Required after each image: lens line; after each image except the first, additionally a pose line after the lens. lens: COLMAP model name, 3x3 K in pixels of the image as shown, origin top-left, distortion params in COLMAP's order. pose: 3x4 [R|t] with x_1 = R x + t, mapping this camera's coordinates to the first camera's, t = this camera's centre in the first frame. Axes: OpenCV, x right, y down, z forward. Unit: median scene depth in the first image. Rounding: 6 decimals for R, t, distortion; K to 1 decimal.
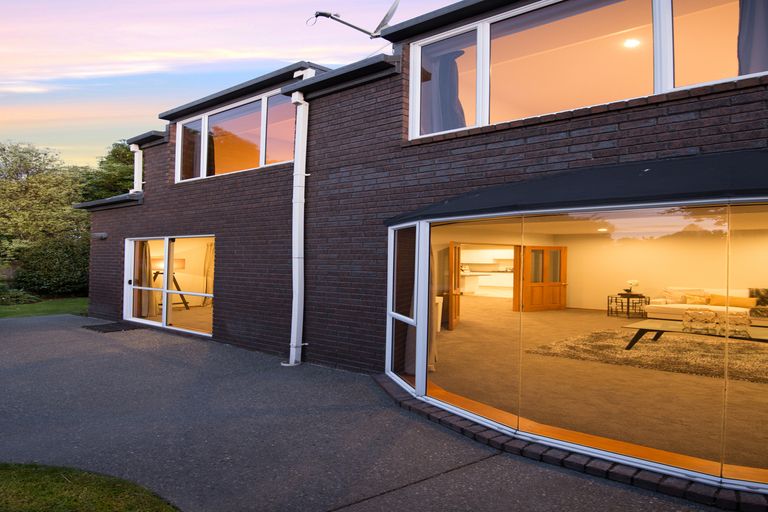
lens RADIAL K [[534.9, 0, 384.0], [0, 534.9, 256.0], [0, 0, 1]] dist [-0.002003, -0.006801]
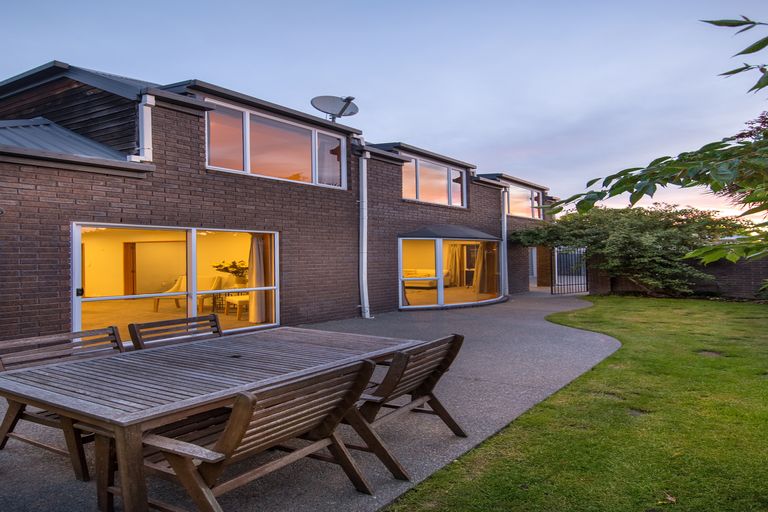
lens RADIAL K [[534.9, 0, 384.0], [0, 534.9, 256.0], [0, 0, 1]] dist [-0.002003, -0.006801]
pose [[-0.110461, -0.006202, 0.993861, -1.786437], [0.000088, 0.999980, 0.006250, 0.002875], [-0.993880, 0.000778, -0.110459, 1.122350]]
